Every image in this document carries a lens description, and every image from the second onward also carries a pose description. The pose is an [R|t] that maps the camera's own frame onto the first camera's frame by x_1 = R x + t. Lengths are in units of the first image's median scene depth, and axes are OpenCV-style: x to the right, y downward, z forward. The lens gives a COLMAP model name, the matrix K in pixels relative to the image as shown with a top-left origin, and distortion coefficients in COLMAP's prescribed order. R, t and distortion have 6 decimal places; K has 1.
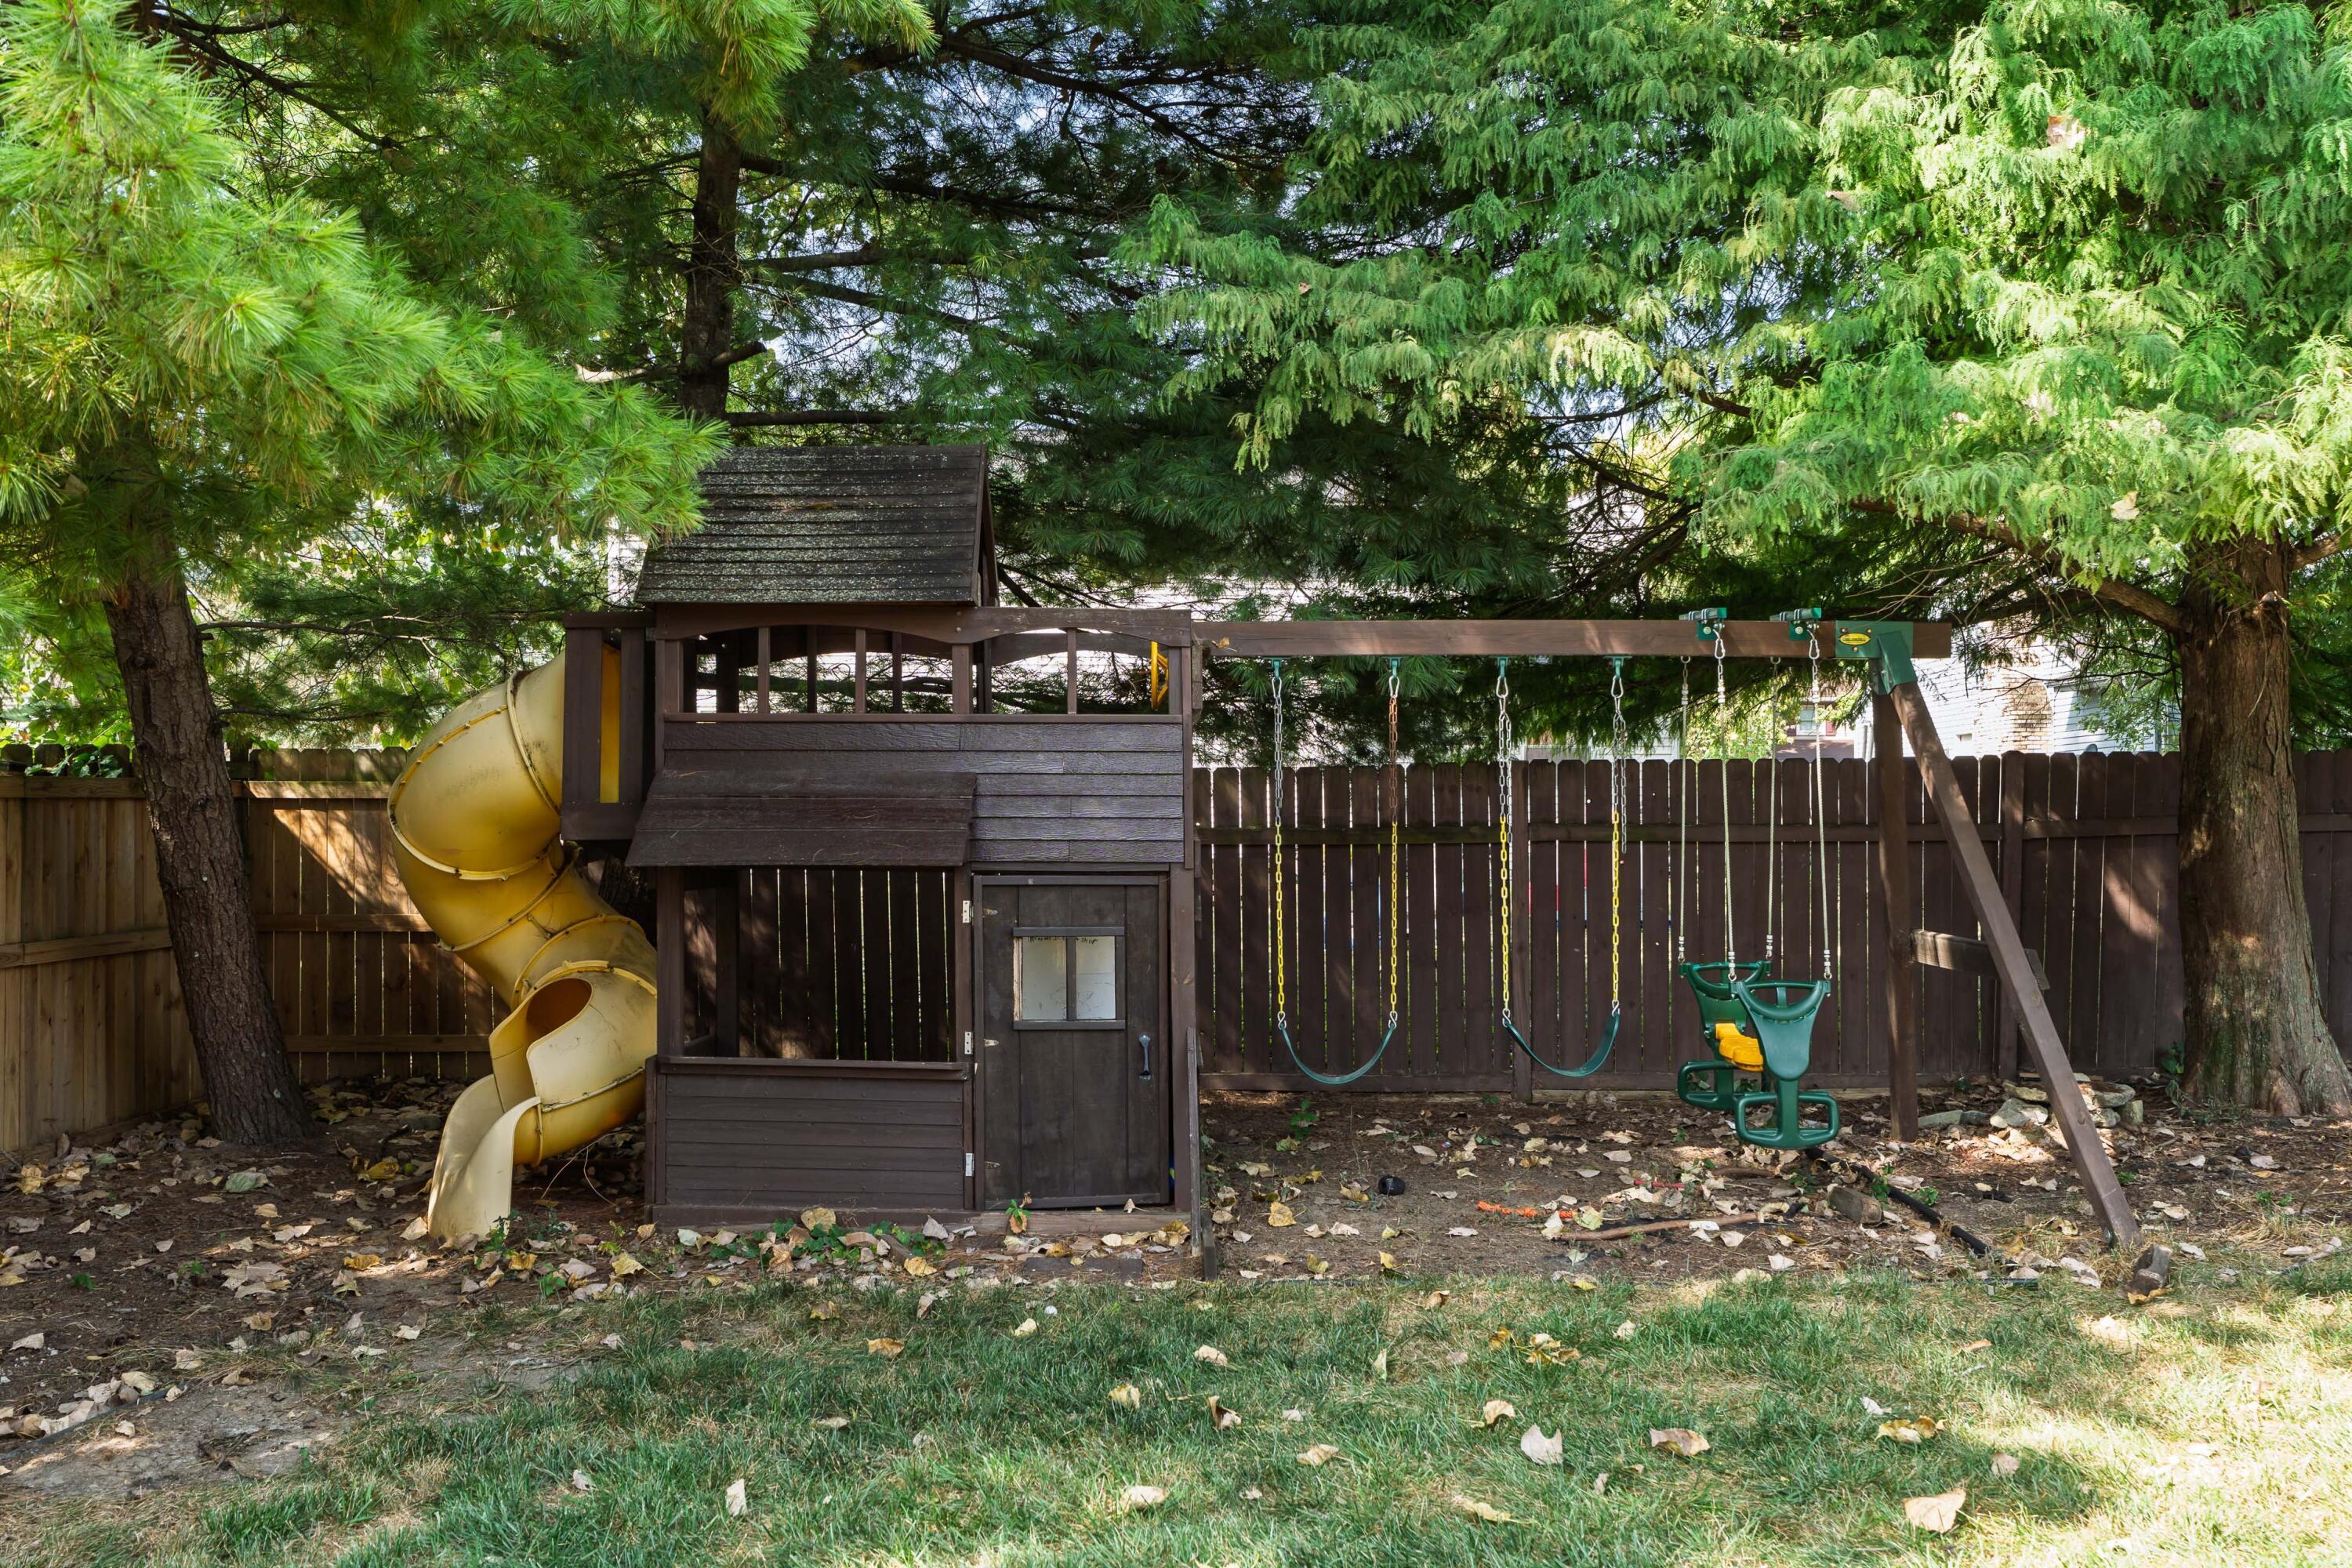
lens RADIAL K [[1974.1, 0, 1176.0], [0, 1974.1, 784.0], [0, 0, 1]] dist [0.000053, 0.000942]
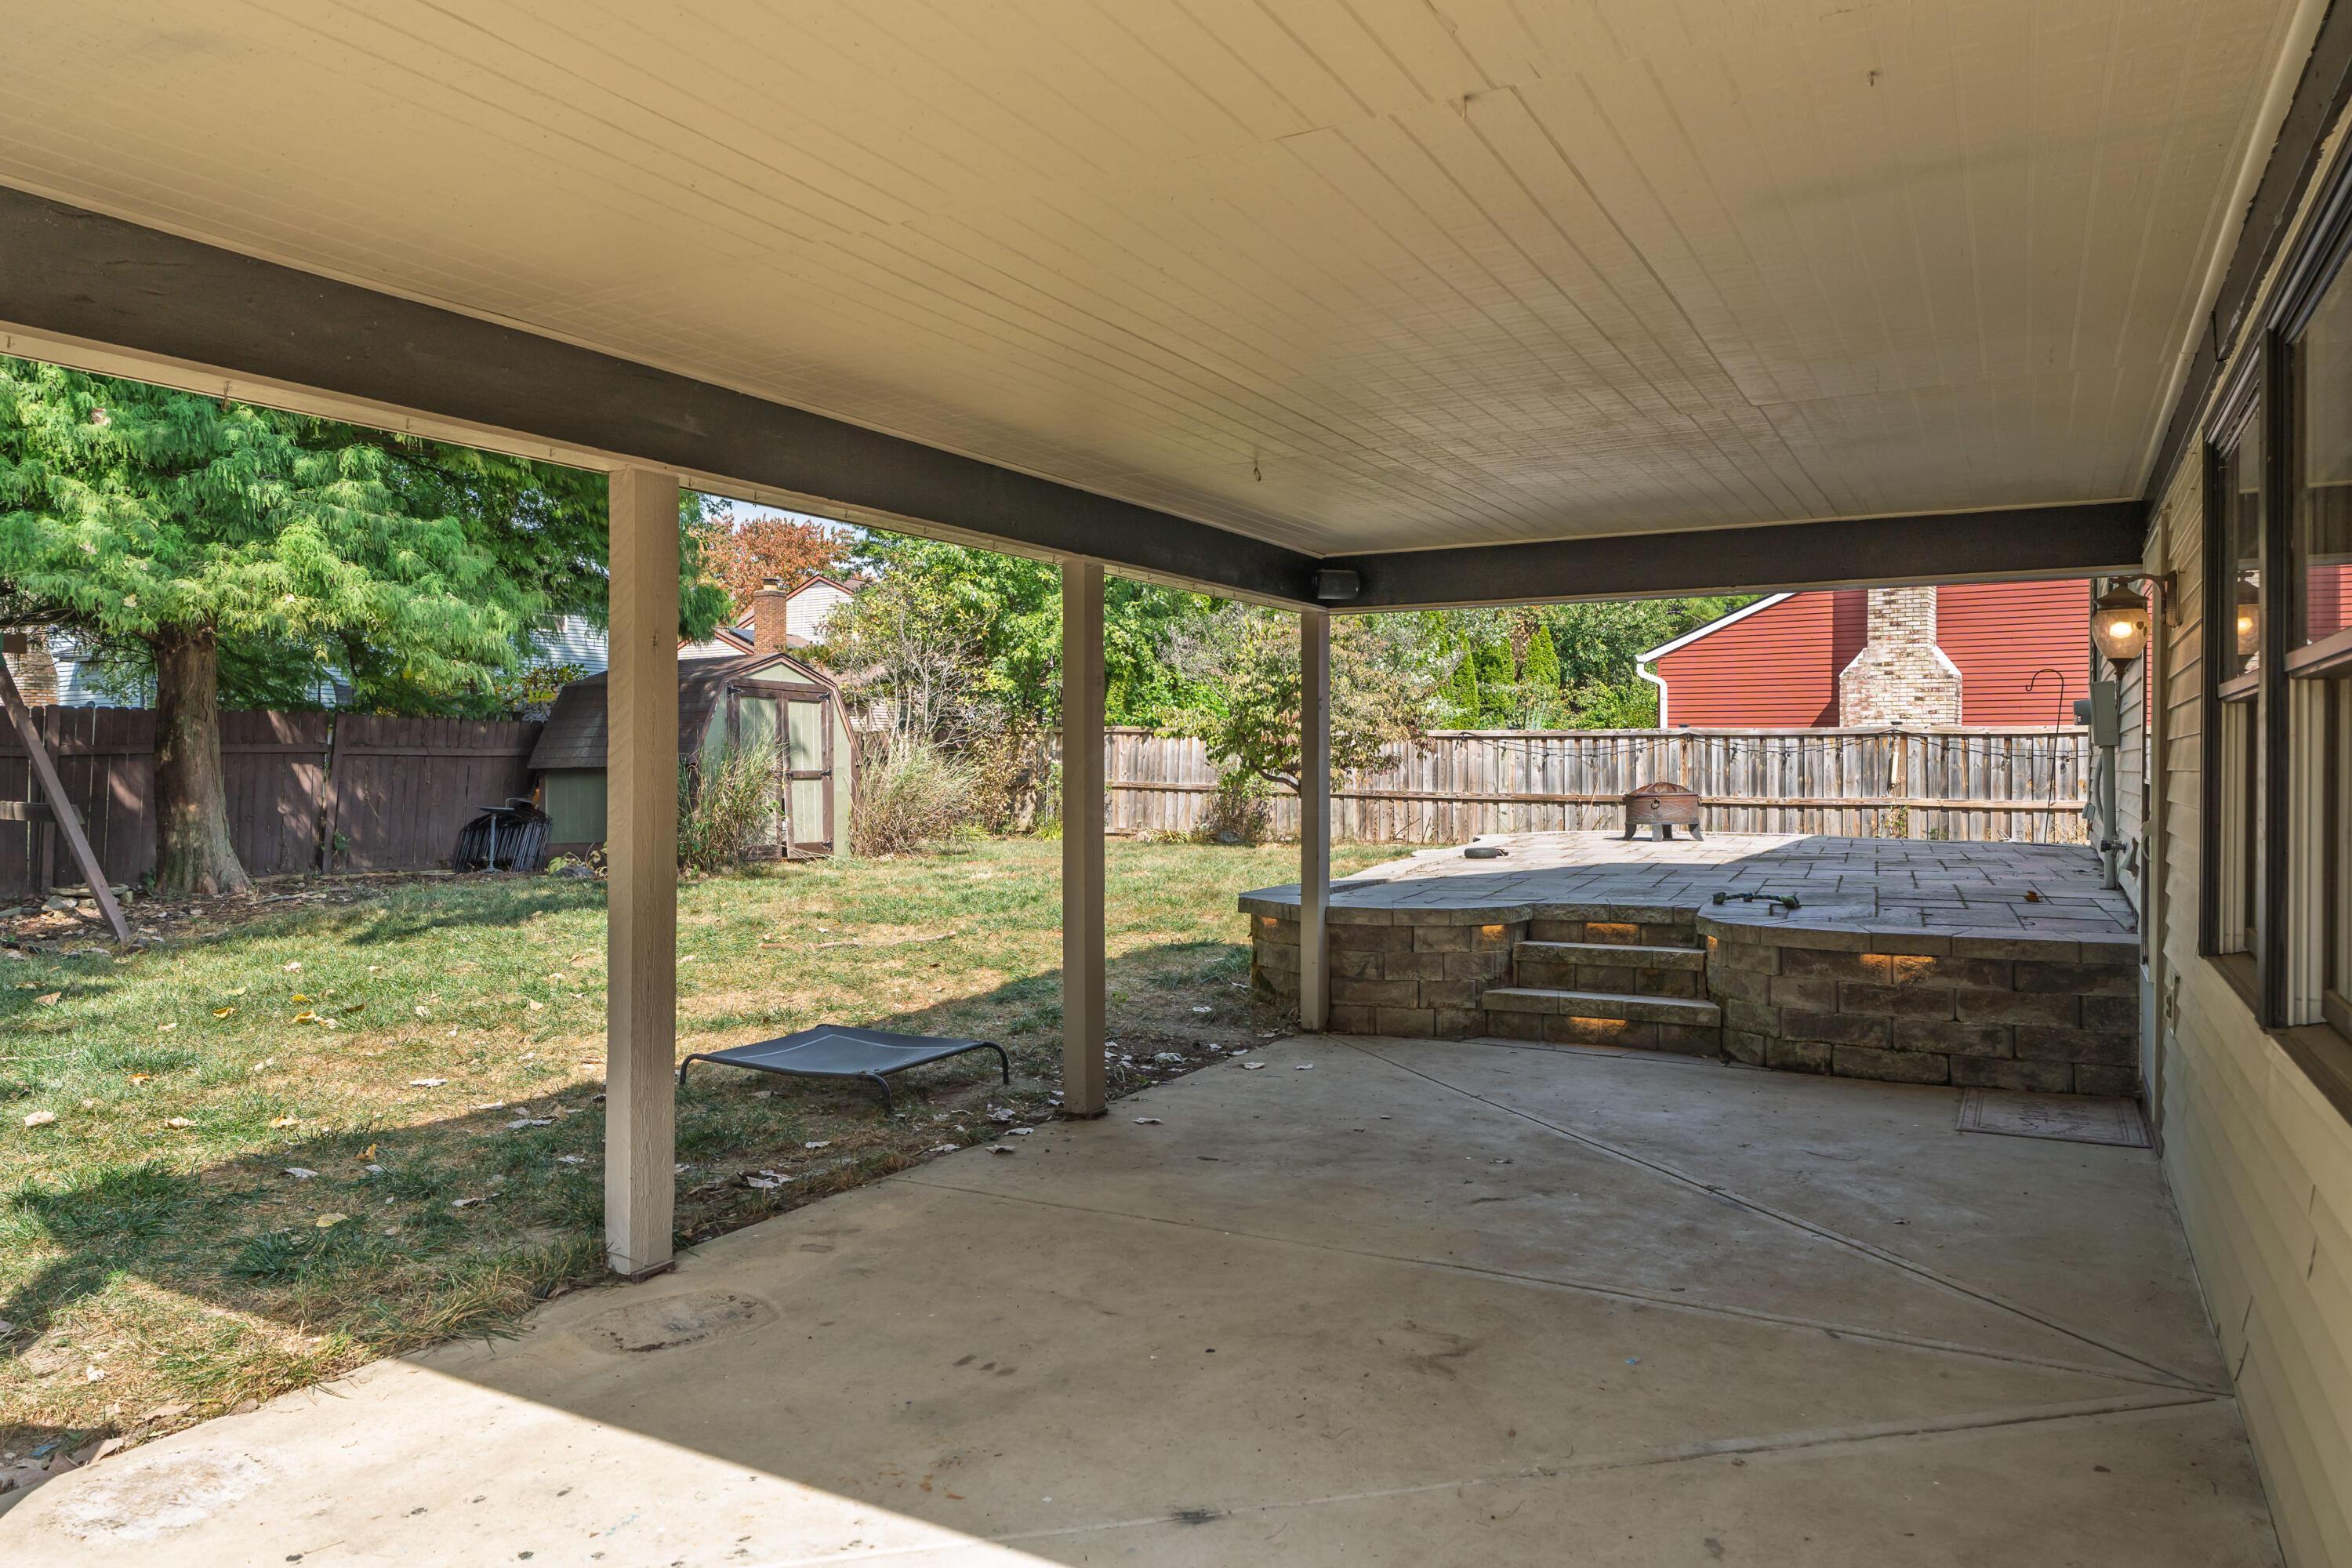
lens RADIAL K [[1541.7, 0, 1176.0], [0, 1541.7, 784.0], [0, 0, 1]] dist [-0.002993, -0.001356]
pose [[0.493836, -0.002950, 0.869550, -0.408328], [-0.022312, 0.999622, 0.016063, 0.014943], [-0.869269, -0.027334, 0.493583, -0.812664]]
